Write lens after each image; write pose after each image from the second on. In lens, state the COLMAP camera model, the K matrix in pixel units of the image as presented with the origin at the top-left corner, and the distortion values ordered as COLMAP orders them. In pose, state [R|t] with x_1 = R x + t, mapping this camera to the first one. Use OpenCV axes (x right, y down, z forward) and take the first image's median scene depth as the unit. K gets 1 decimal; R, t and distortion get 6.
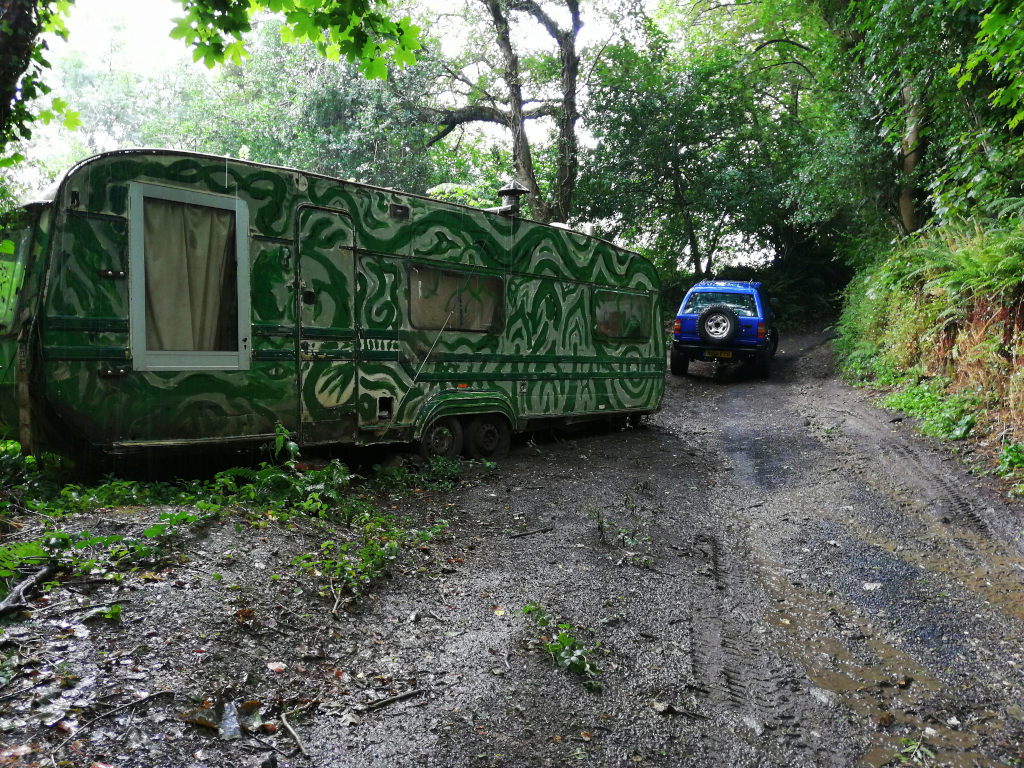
lens RADIAL K [[796.0, 0, 511.1], [0, 796.0, 385.6], [0, 0, 1]] dist [0.045943, -0.045254]
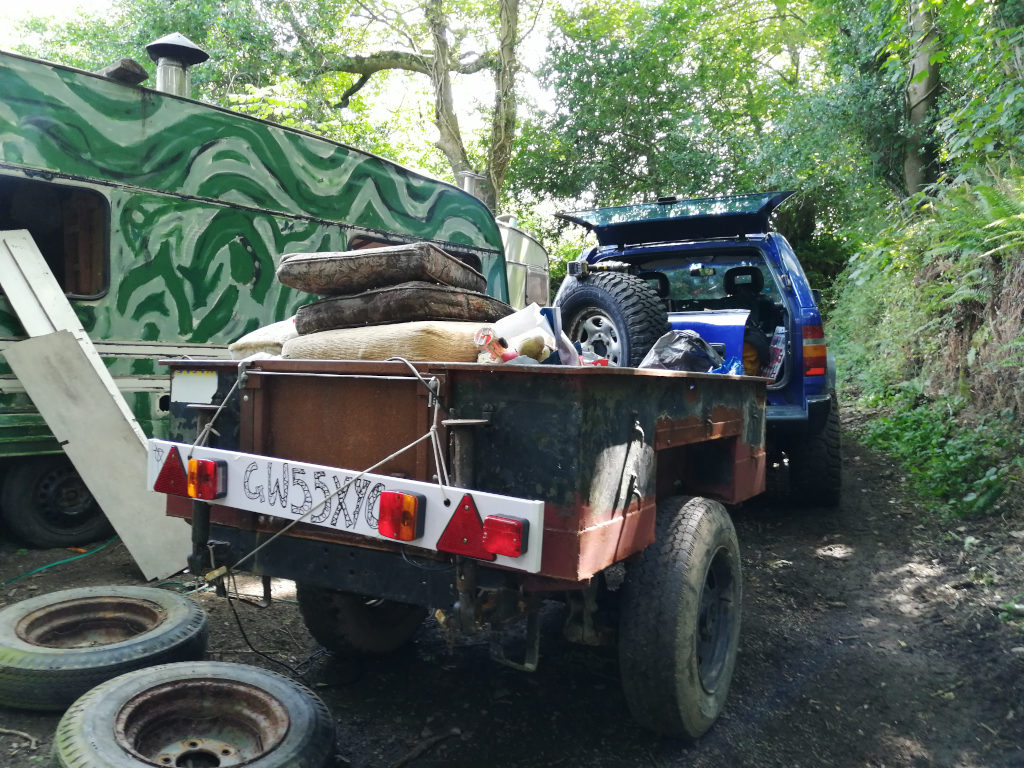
lens RADIAL K [[796.0, 0, 506.1], [0, 796.0, 383.4], [0, 0, 1]] dist [0.045943, -0.045254]
pose [[0.999559, 0.011987, -0.027184, 0.315609], [-0.012154, 0.999908, -0.005990, -0.013093], [0.027109, 0.006318, 0.999613, 0.553972]]
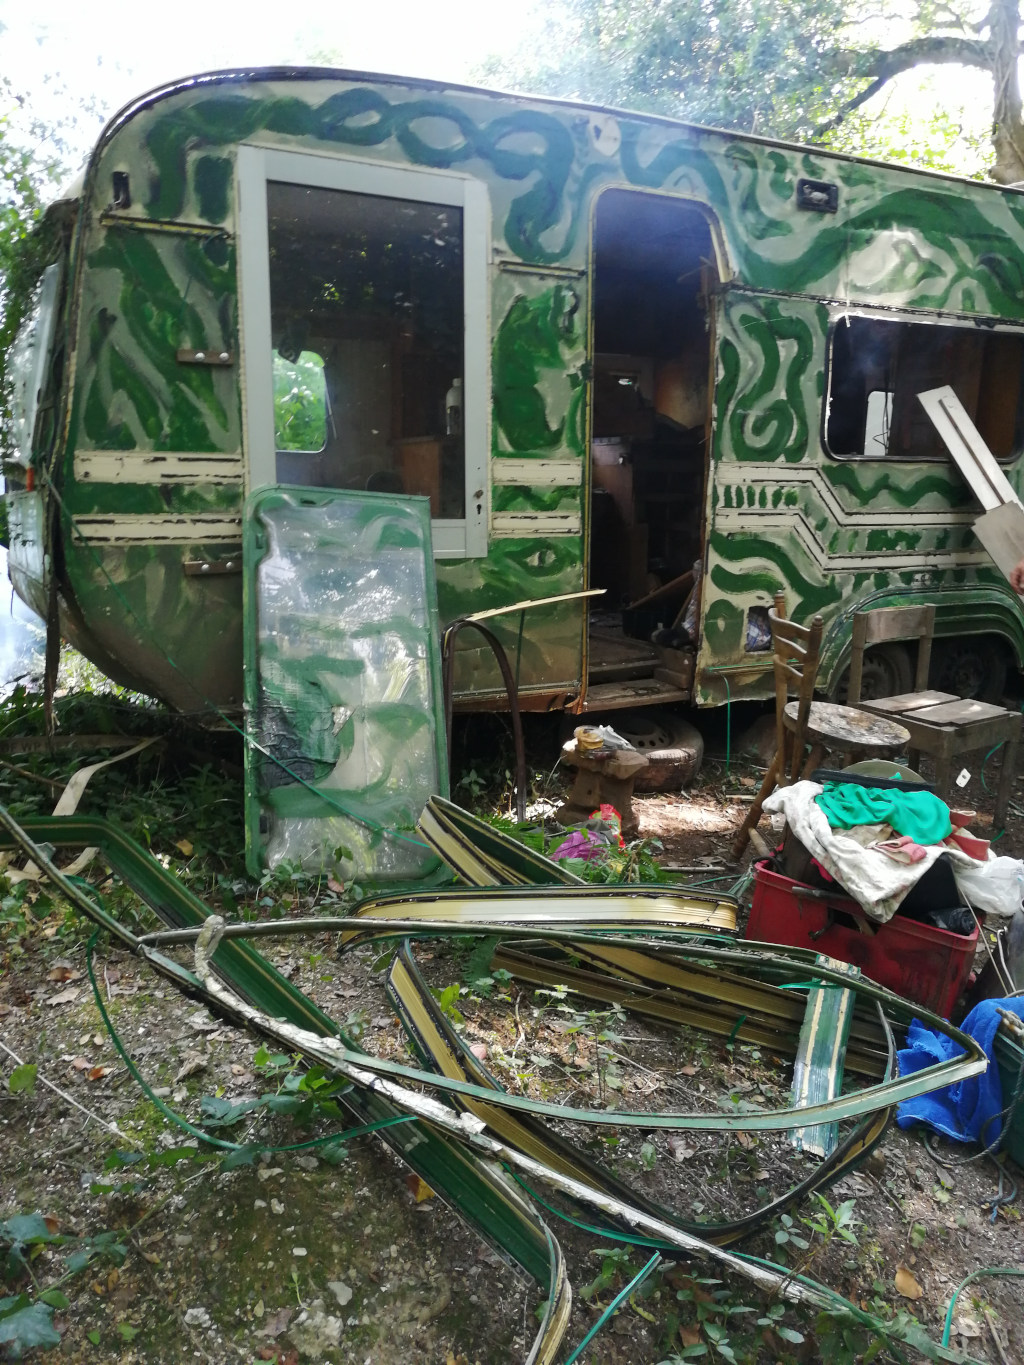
lens RADIAL K [[1061.1, 0, 516.7], [0, 1061.1, 671.5], [0, 0, 1]] dist [0.045943, -0.045254]
pose [[0.937978, 0.072674, -0.338994, -0.076867], [-0.019503, 0.987295, 0.157694, -0.045939], [0.346147, -0.141302, 0.927478, 0.351159]]
